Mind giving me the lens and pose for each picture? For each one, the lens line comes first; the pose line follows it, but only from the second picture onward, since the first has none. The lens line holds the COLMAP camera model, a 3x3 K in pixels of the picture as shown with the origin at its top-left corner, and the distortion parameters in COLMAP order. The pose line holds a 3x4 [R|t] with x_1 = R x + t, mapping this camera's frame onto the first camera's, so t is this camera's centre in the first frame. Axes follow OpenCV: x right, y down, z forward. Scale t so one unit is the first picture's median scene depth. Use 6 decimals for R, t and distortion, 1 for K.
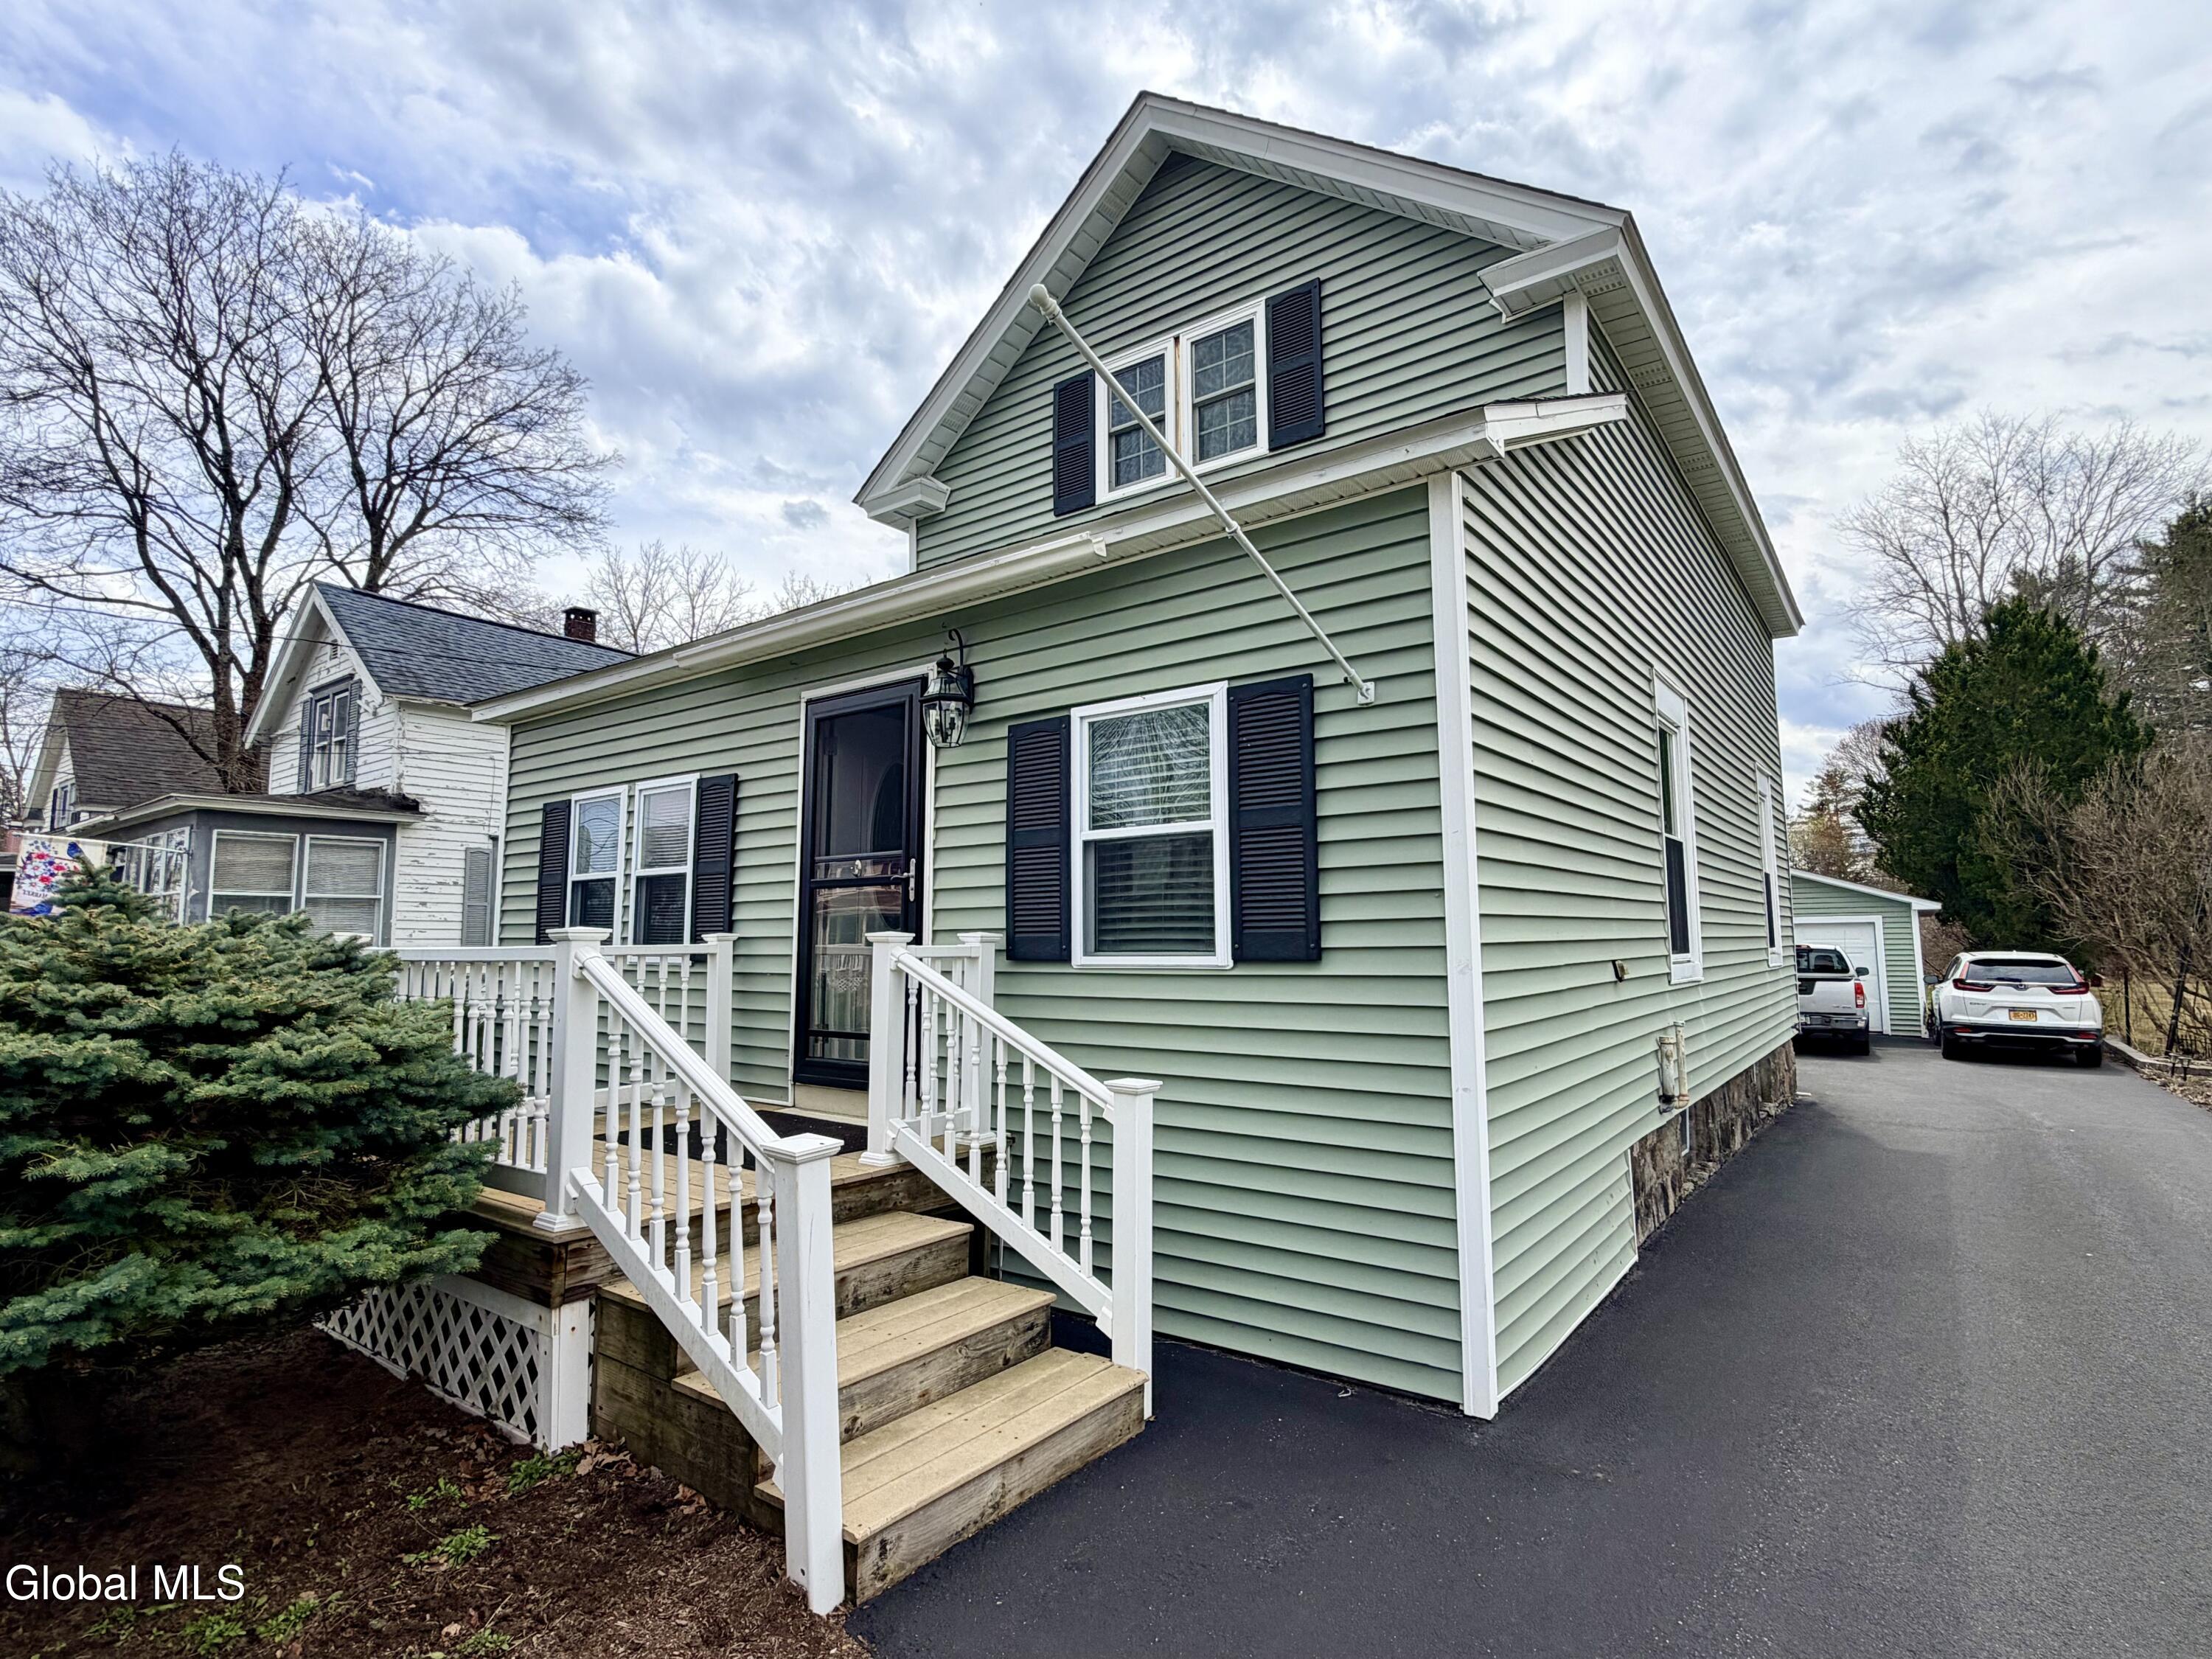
lens RADIAL K [[1093.0, 0, 1103.6], [0, 1093.0, 826.7], [0, 0, 1]] dist [0.001575, 0.000239]
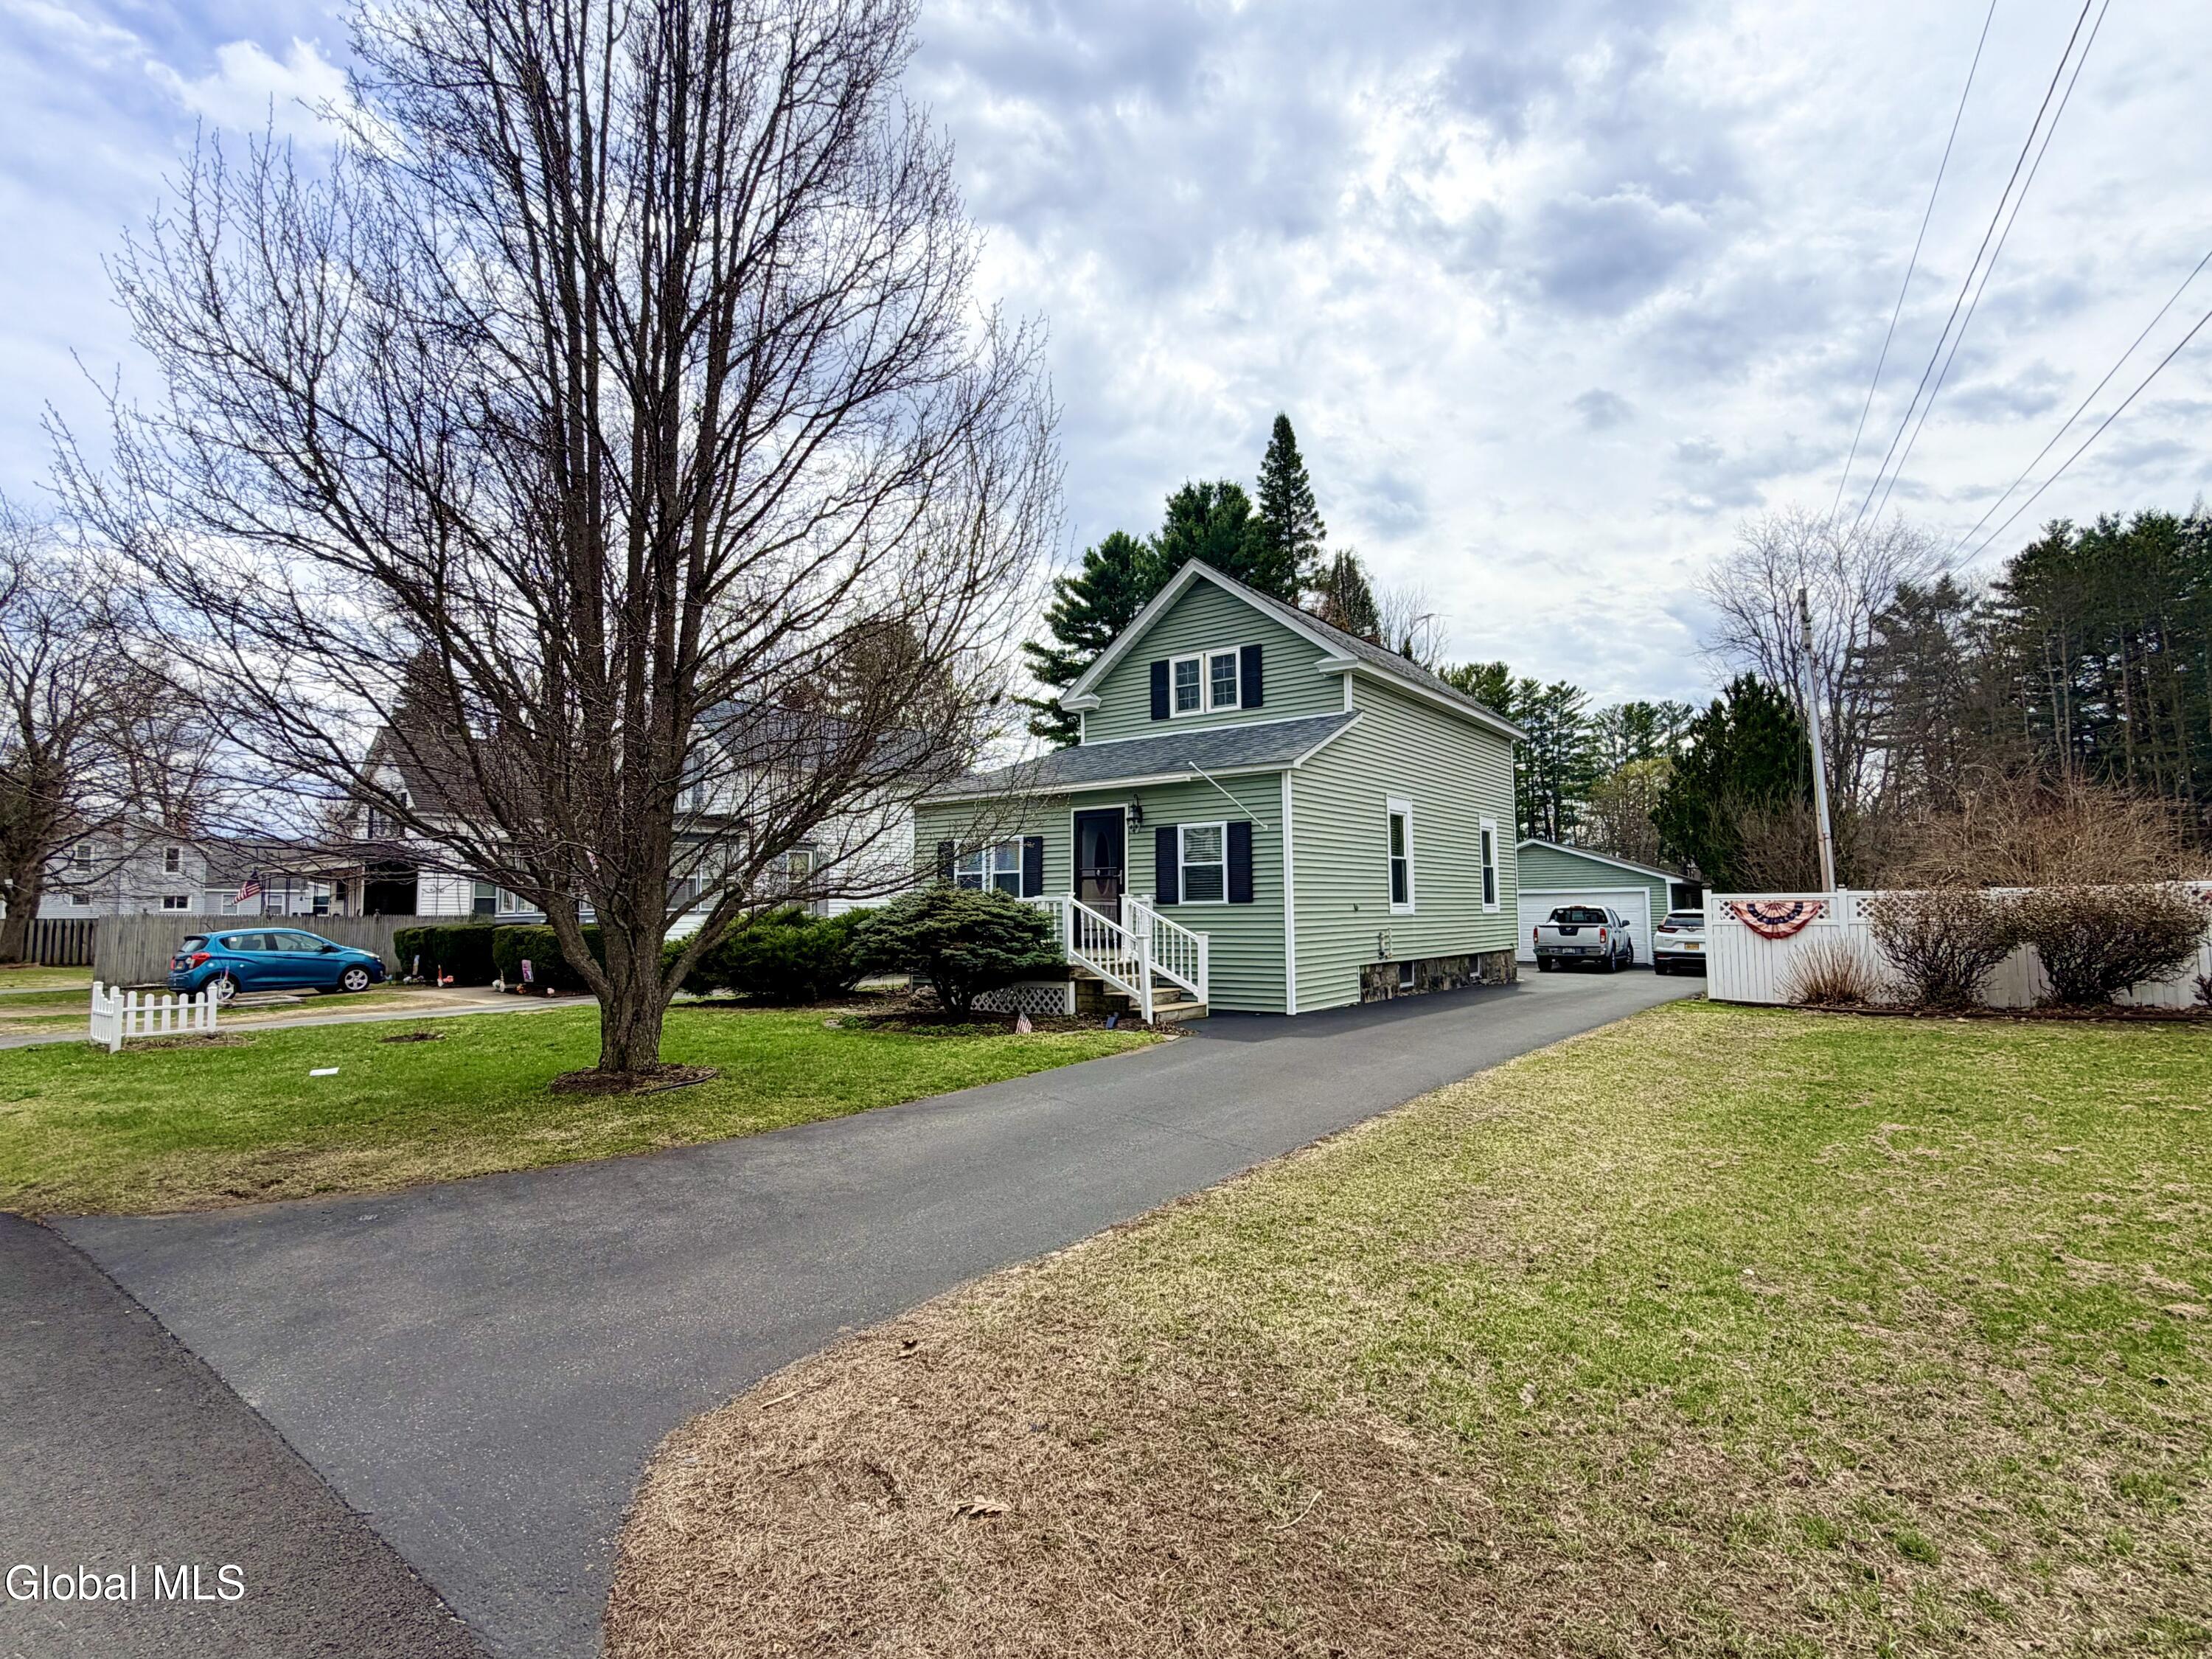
lens RADIAL K [[1093.0, 0, 1097.4], [0, 1093.0, 829.6], [0, 0, 1]] dist [0.001575, 0.000239]
pose [[0.999967, -0.000633, 0.008097, -0.267768], [0.000396, 0.999575, 0.029146, -0.172611], [-0.008112, -0.029141, 0.999542, -2.025787]]
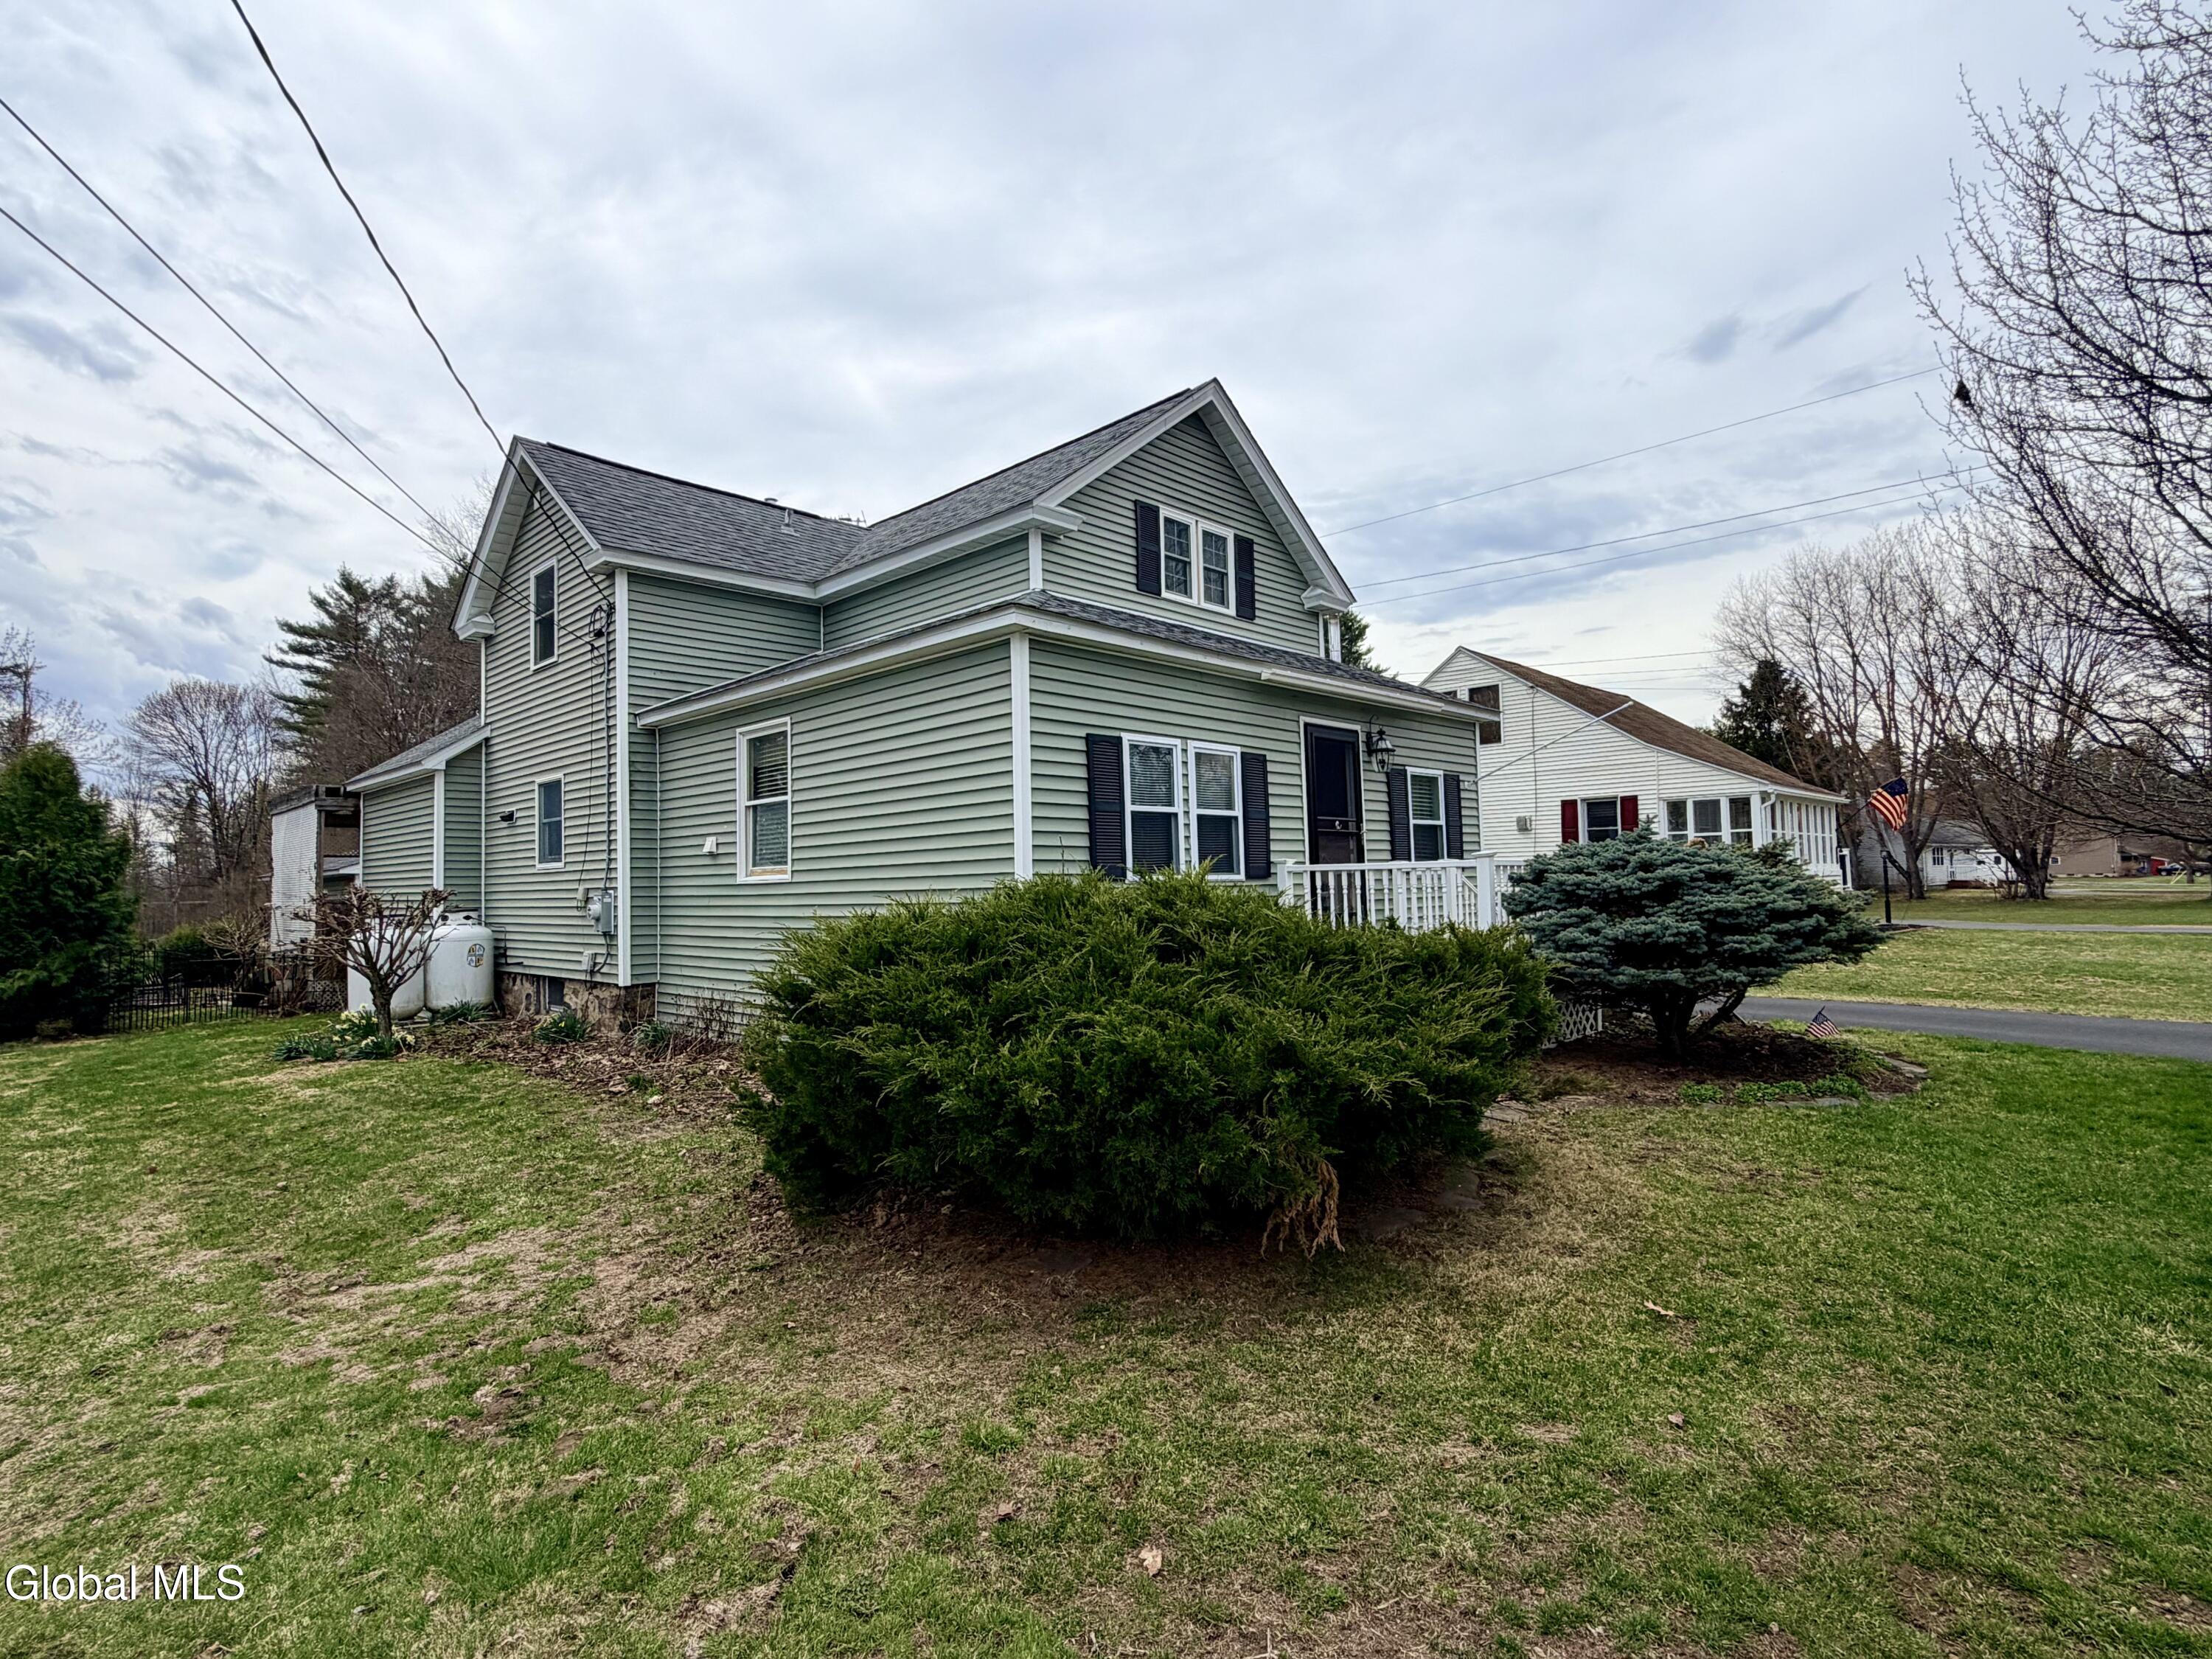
lens RADIAL K [[1093.0, 0, 1099.6], [0, 1093.0, 822.9], [0, 0, 1]] dist [0.001575, 0.000239]
pose [[0.117445, 0.056417, 0.991476, -2.256359], [-0.082158, 0.995515, -0.046915, 0.165172], [-0.989675, -0.075947, 0.121554, 1.250834]]
